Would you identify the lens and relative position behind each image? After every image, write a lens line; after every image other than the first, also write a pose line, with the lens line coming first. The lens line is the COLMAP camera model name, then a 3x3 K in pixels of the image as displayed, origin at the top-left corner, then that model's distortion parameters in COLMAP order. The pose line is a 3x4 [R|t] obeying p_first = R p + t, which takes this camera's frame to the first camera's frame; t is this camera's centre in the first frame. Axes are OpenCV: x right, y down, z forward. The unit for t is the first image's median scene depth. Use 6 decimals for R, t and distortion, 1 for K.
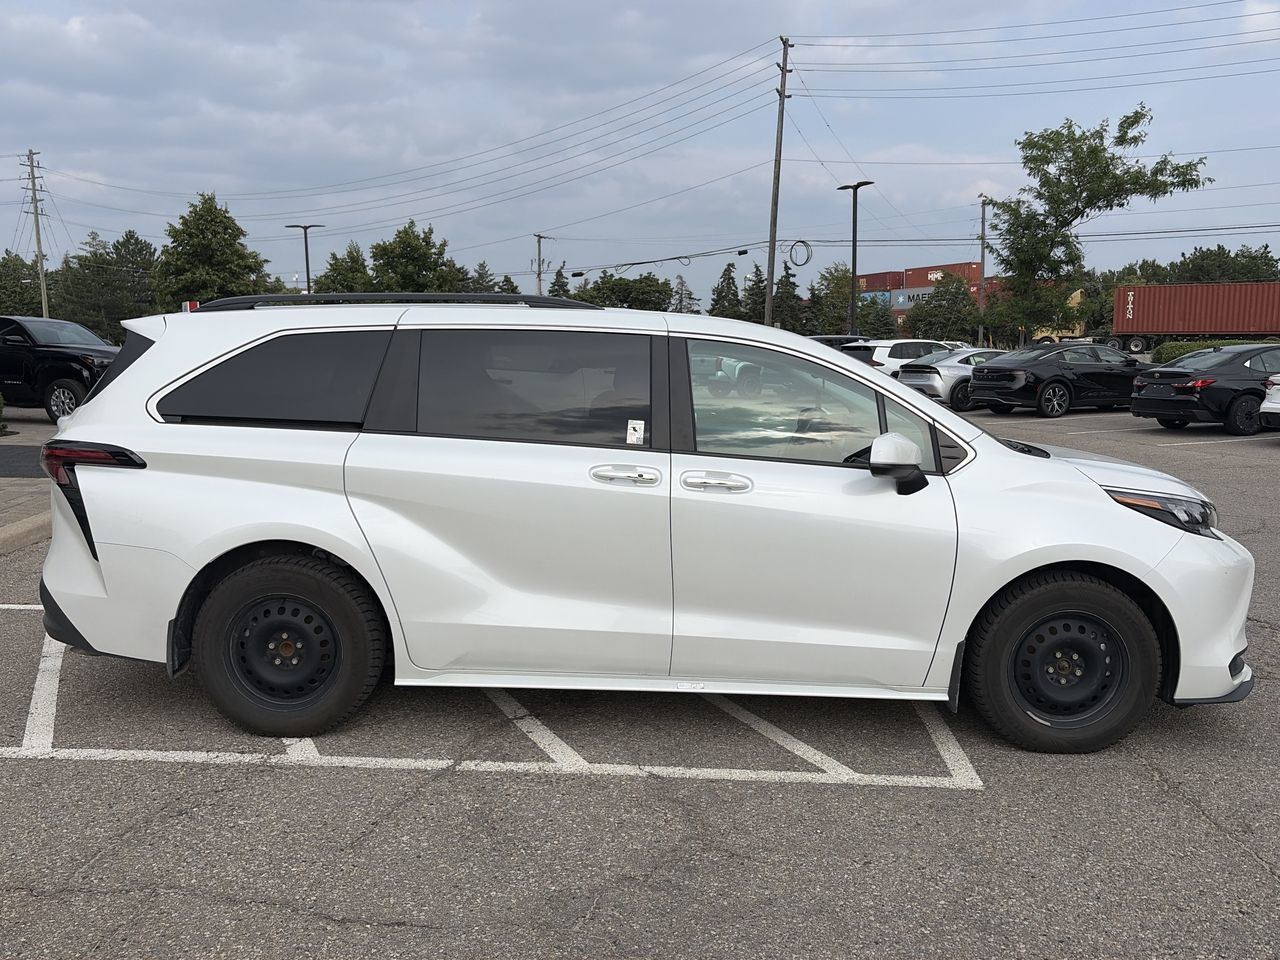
lens RADIAL K [[1115.8, 0, 659.7], [0, 1115.8, 507.8], [0, 0, 1]] dist [0.044506, -0.035300]
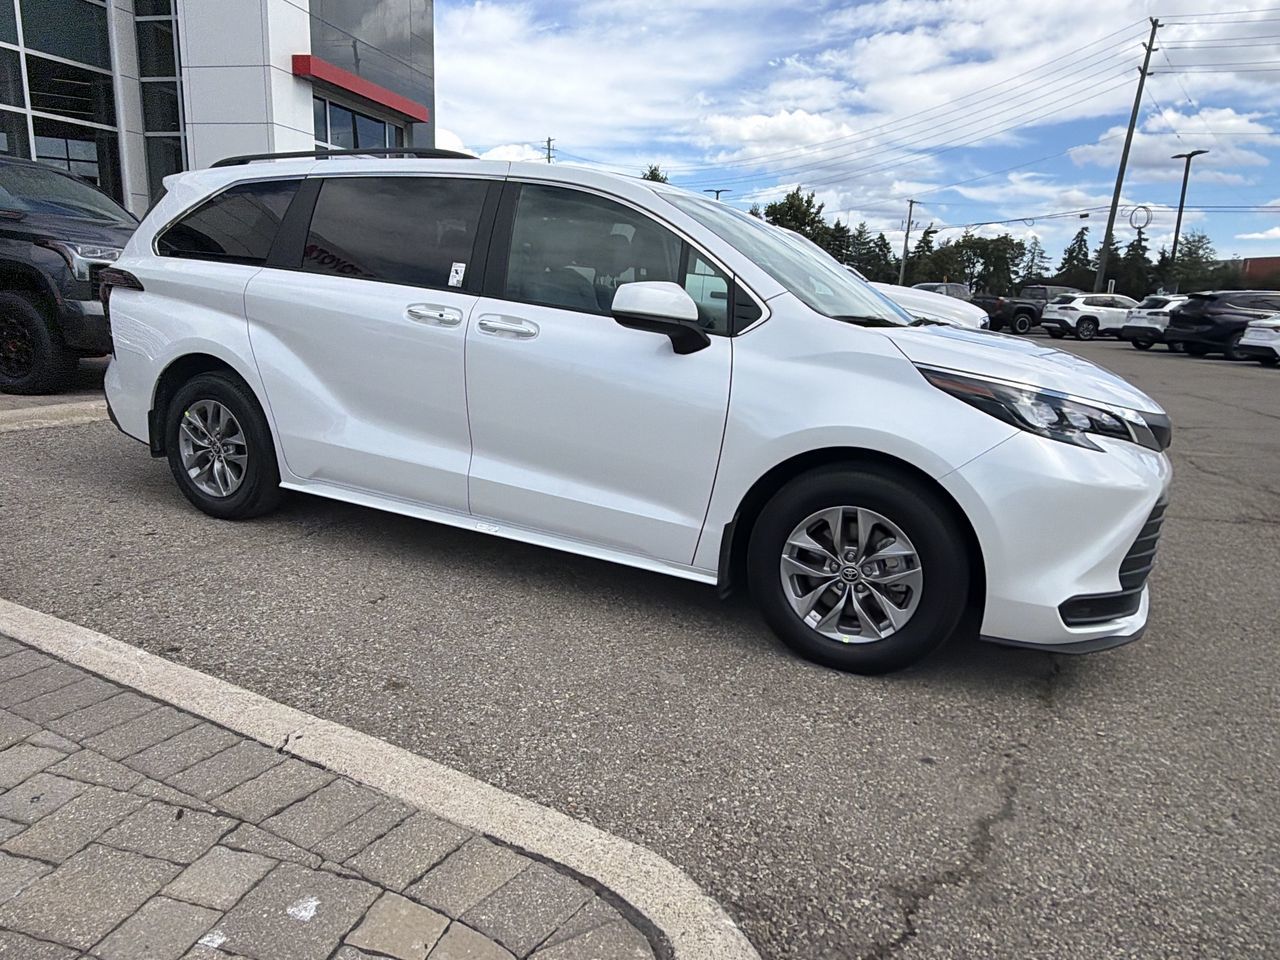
lens RADIAL K [[844.6, 0, 654.6], [0, 844.6, 475.2], [0, 0, 1]] dist [-0.000439, 0.003549]
pose [[0.913693, 0.132302, -0.384267, 0.464125], [-0.106163, 0.990397, 0.088563, 0.026351], [0.392294, -0.040124, 0.918964, 0.342558]]
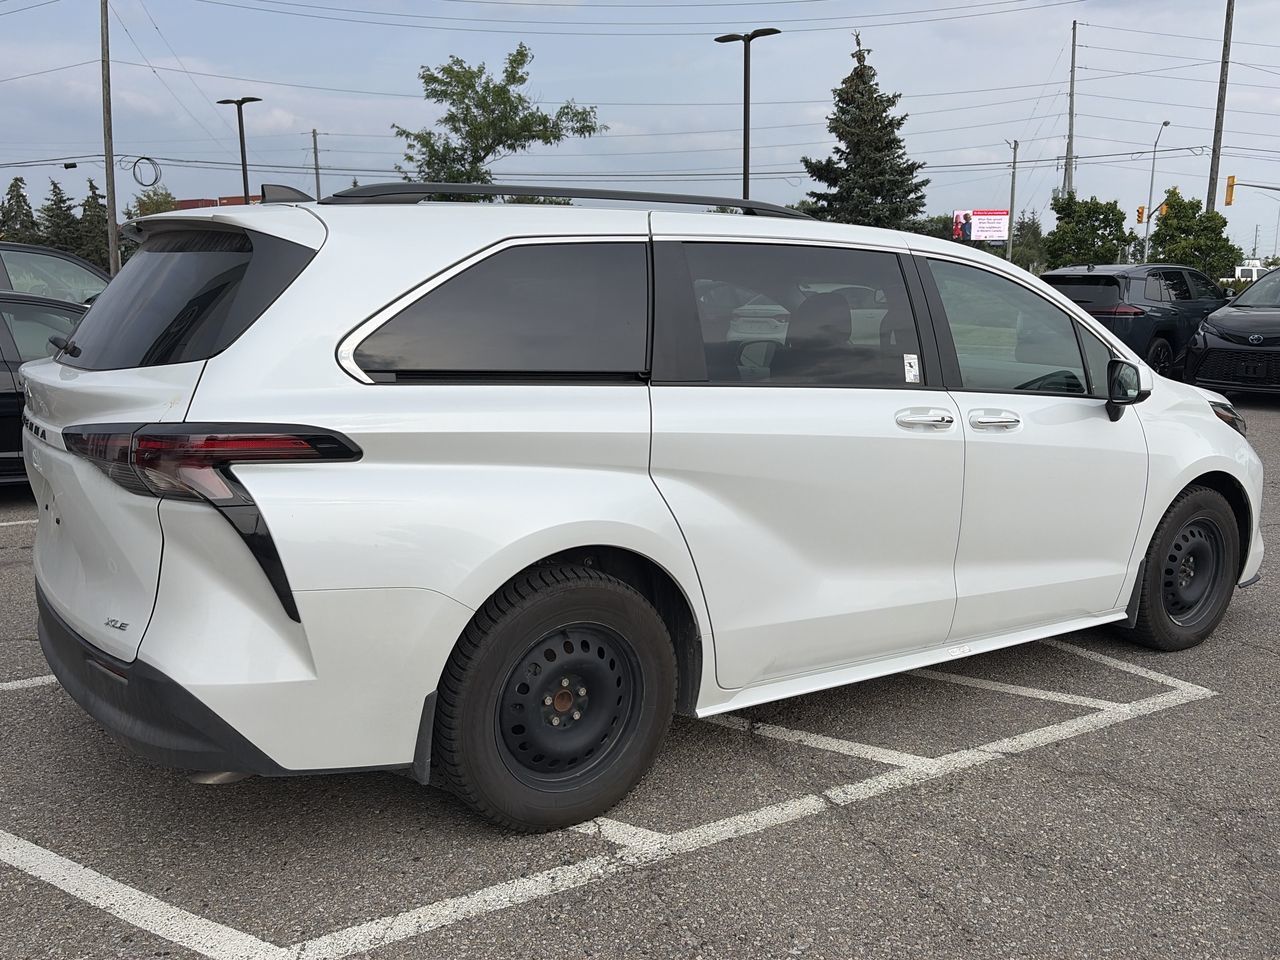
lens RADIAL K [[1115.8, 0, 633.4], [0, 1115.8, 502.6], [0, 0, 1]] dist [0.044506, -0.035300]
pose [[0.812918, -0.106085, 0.572634, -0.688763], [0.076837, 0.994211, 0.075107, -0.046114], [-0.577286, -0.017056, 0.816364, 0.416419]]
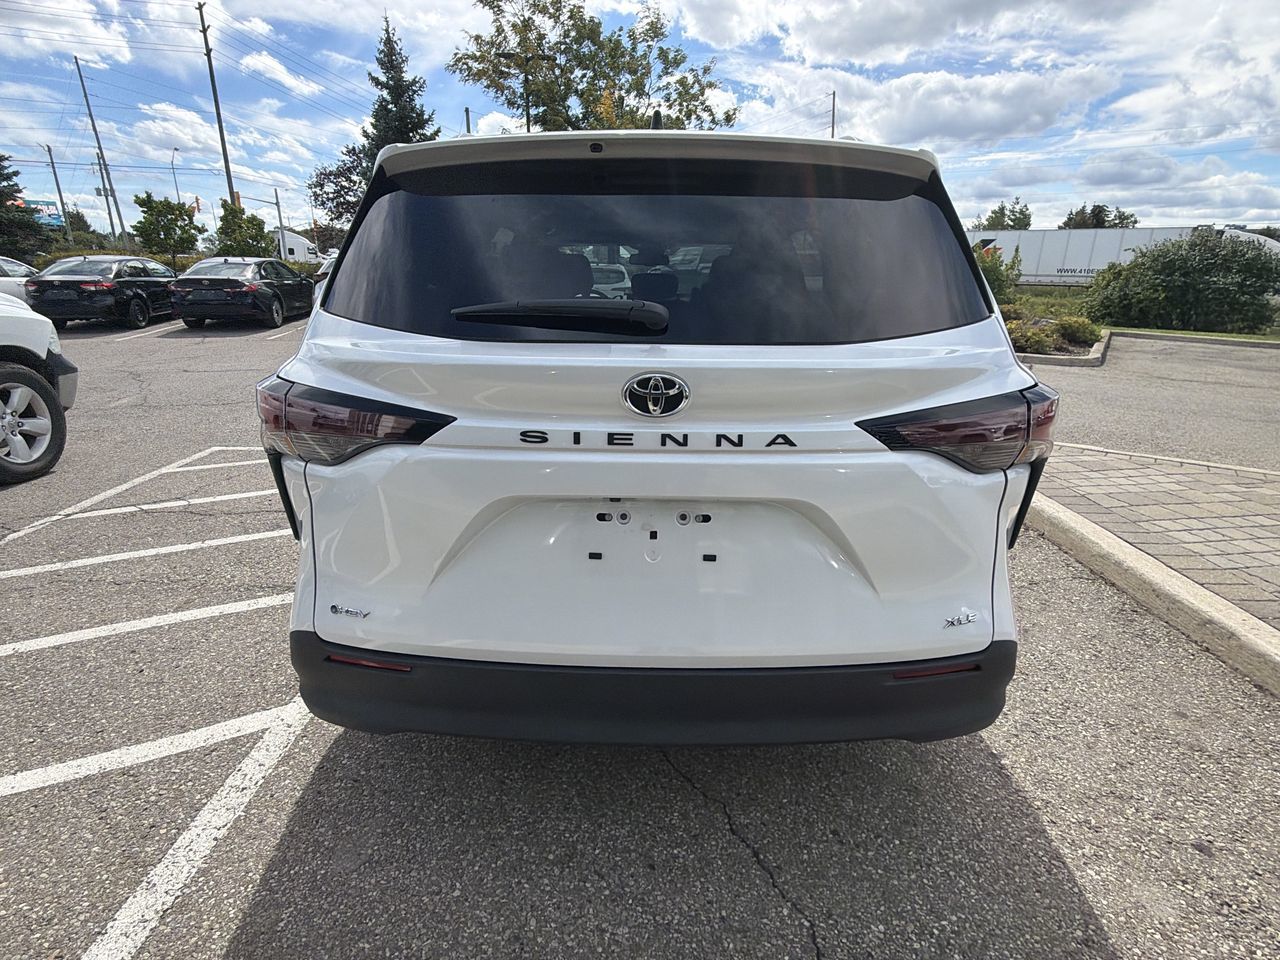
lens RADIAL K [[659.8, 0, 636.5], [0, 659.8, 484.6], [0, 0, 1]] dist [0.006616, -0.002968]
pose [[-0.017754, -0.311031, 0.950234, -0.854961], [0.130595, 0.941521, 0.310619, -0.138773], [-0.991277, 0.129611, 0.023903, 1.206681]]
